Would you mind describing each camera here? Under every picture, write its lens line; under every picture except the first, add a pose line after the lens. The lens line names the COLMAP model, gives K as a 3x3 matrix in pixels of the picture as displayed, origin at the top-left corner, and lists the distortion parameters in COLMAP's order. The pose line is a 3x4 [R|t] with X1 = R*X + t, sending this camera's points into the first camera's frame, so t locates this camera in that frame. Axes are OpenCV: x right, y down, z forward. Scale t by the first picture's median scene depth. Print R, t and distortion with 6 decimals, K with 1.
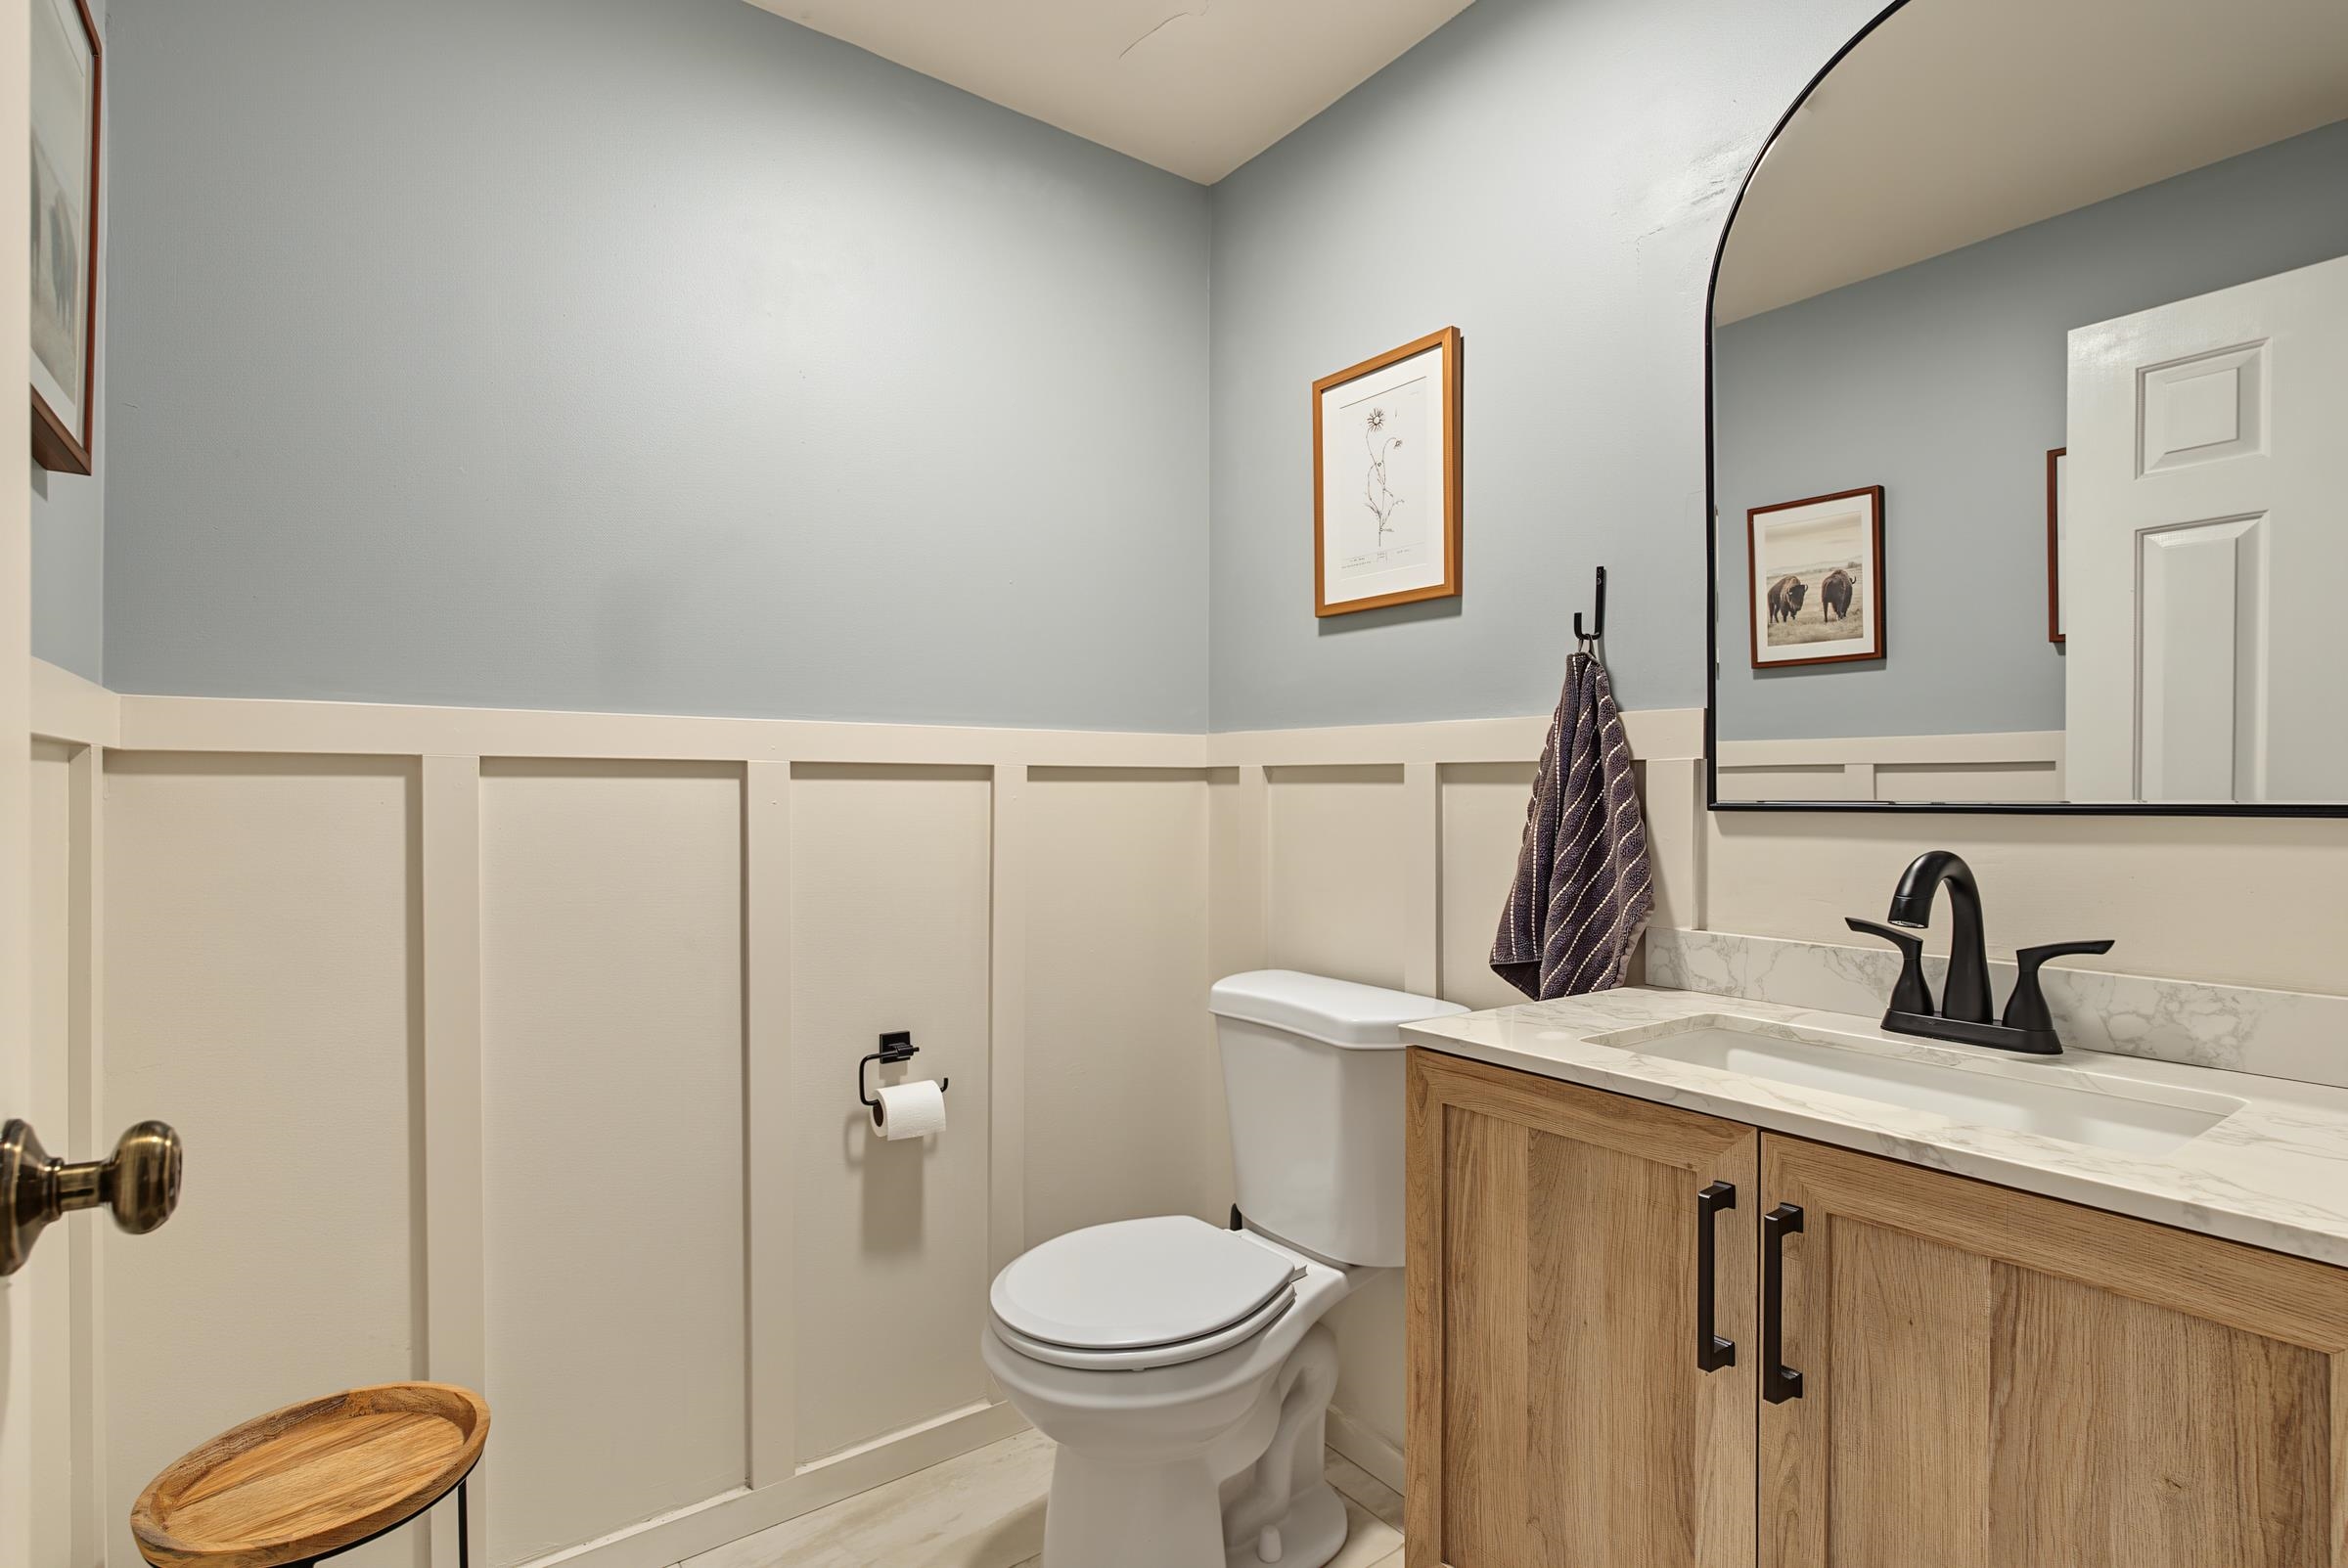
lens RADIAL K [[1137.9, 0, 1172.8], [0, 1137.9, 789.6], [0, 0, 1]] dist [-0.000763, 0.000568]
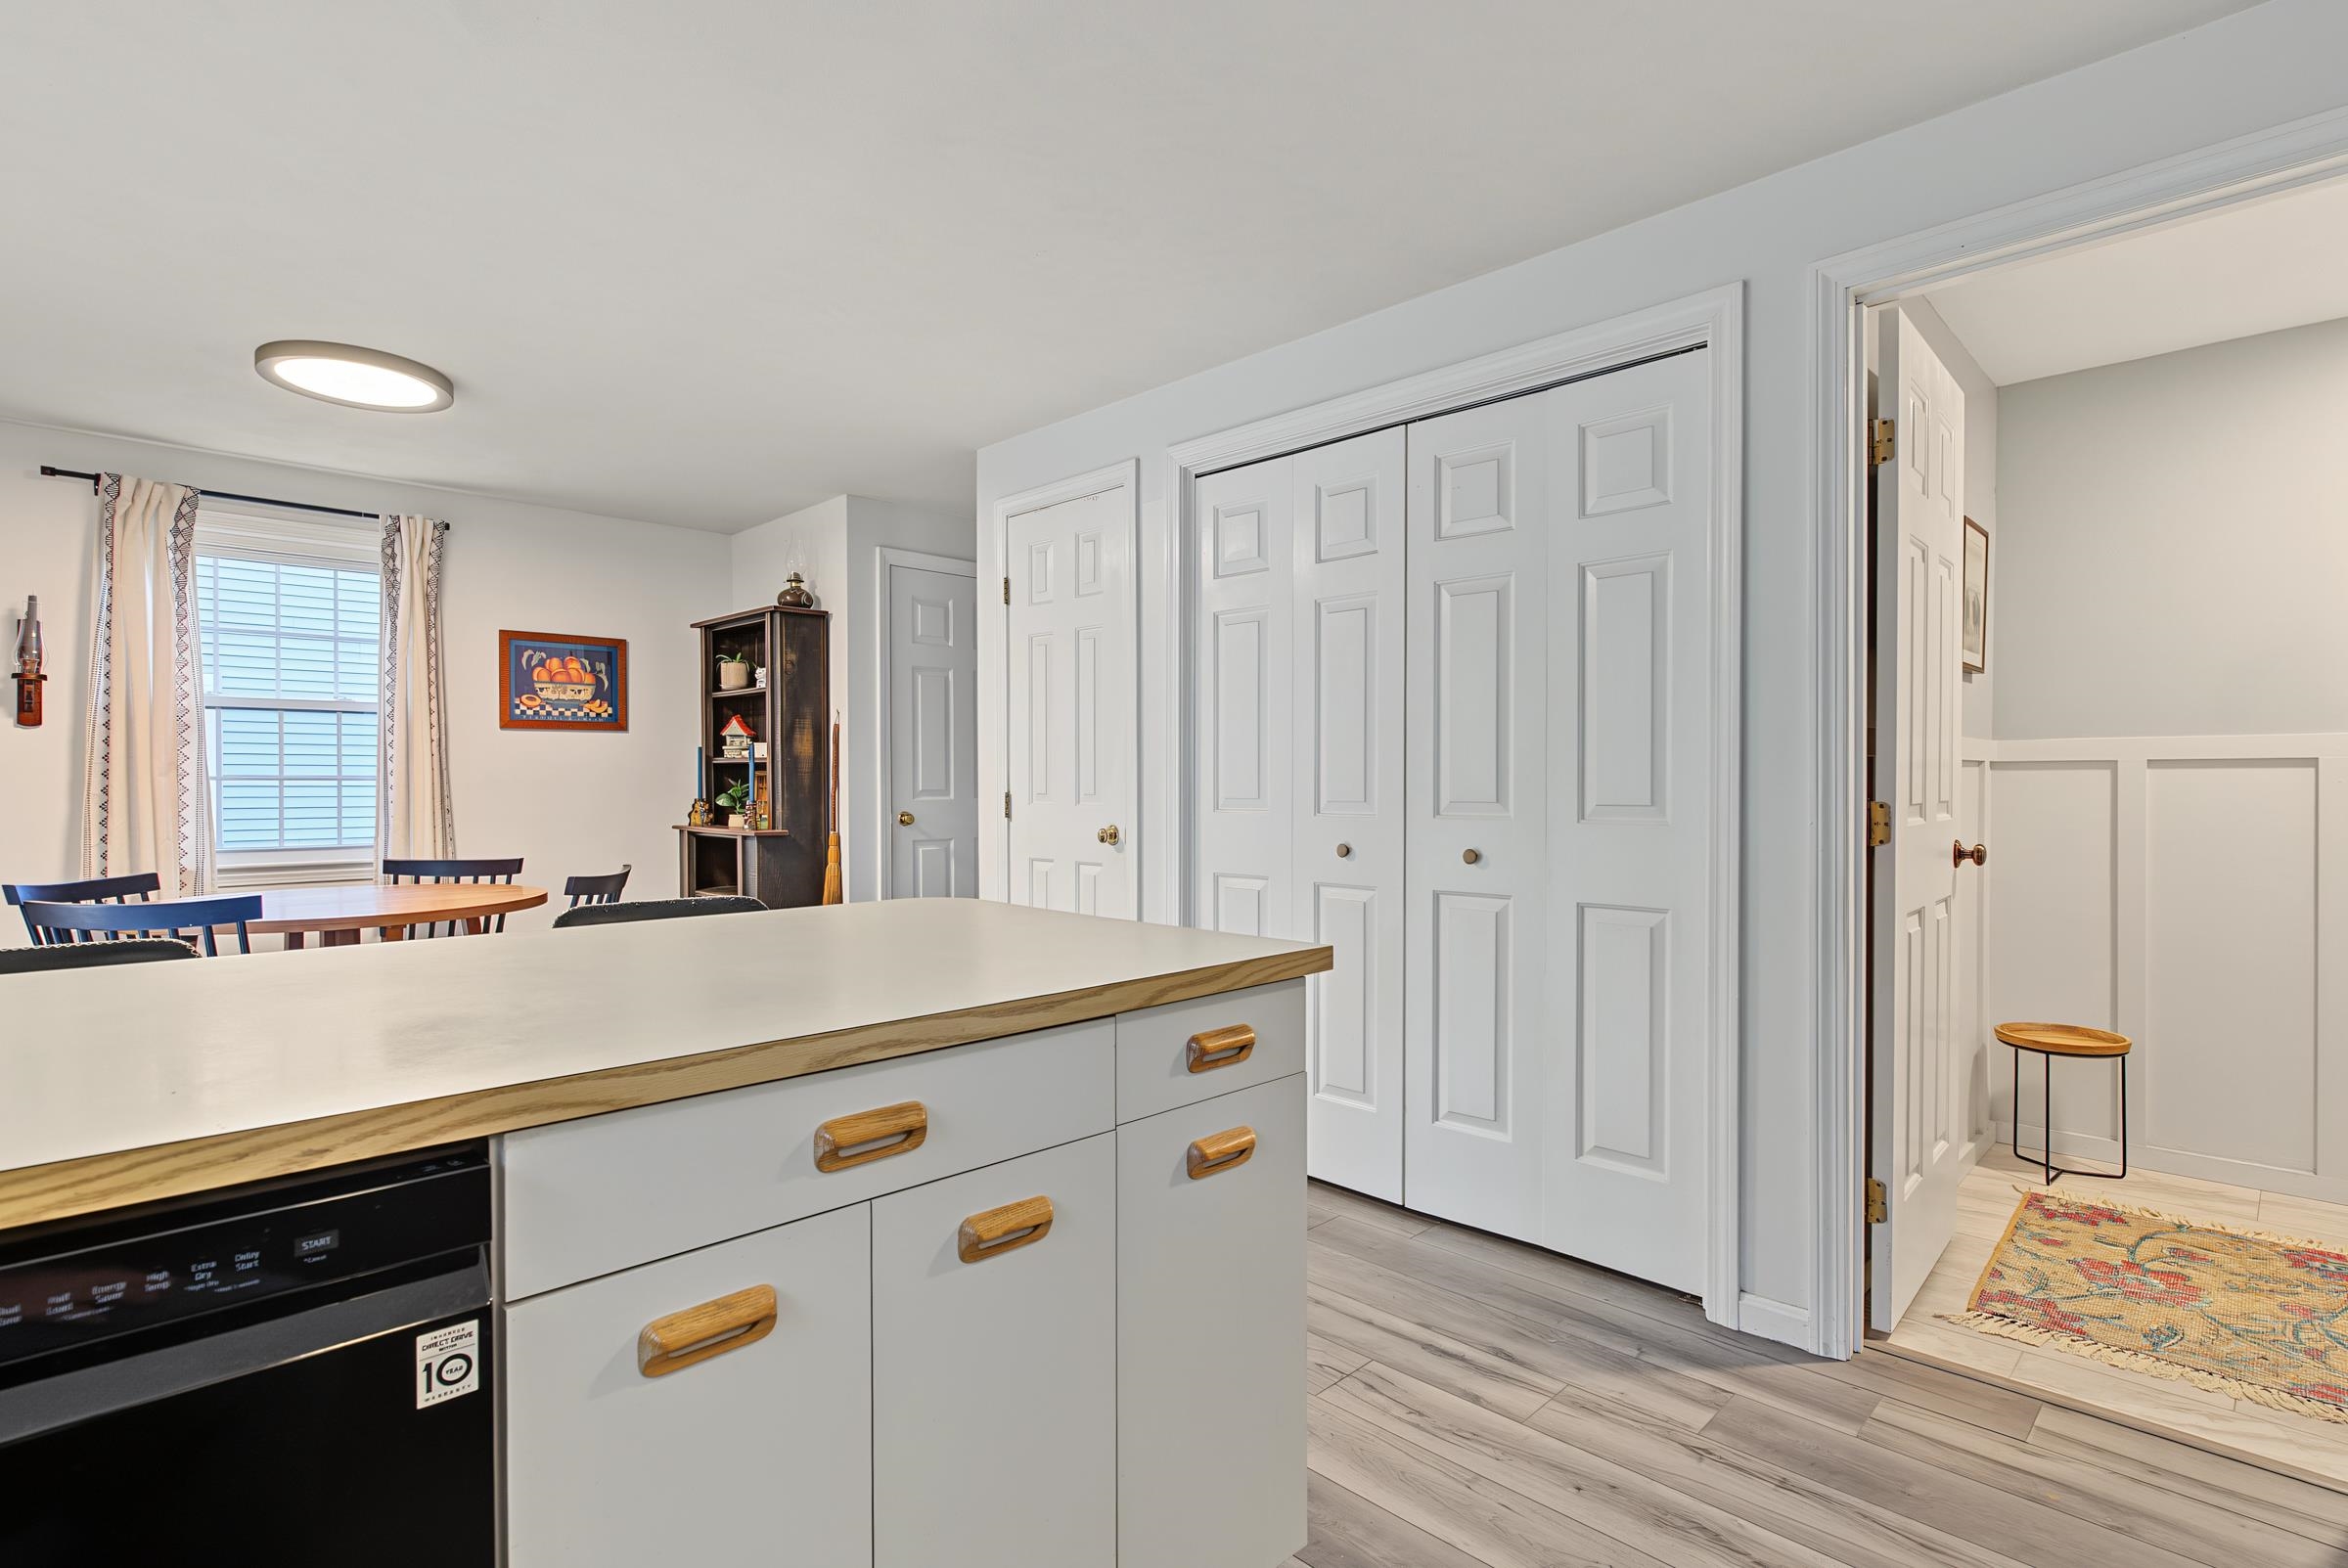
lens RADIAL K [[1137.9, 0, 1172.8], [0, 1137.9, 789.6], [0, 0, 1]] dist [-0.000763, 0.000568]
pose [[0.147207, 0.002968, -0.989101, 1.677065], [0.002513, 0.999991, 0.003375, 0.021508], [0.989102, -0.002983, 0.147198, -1.540958]]
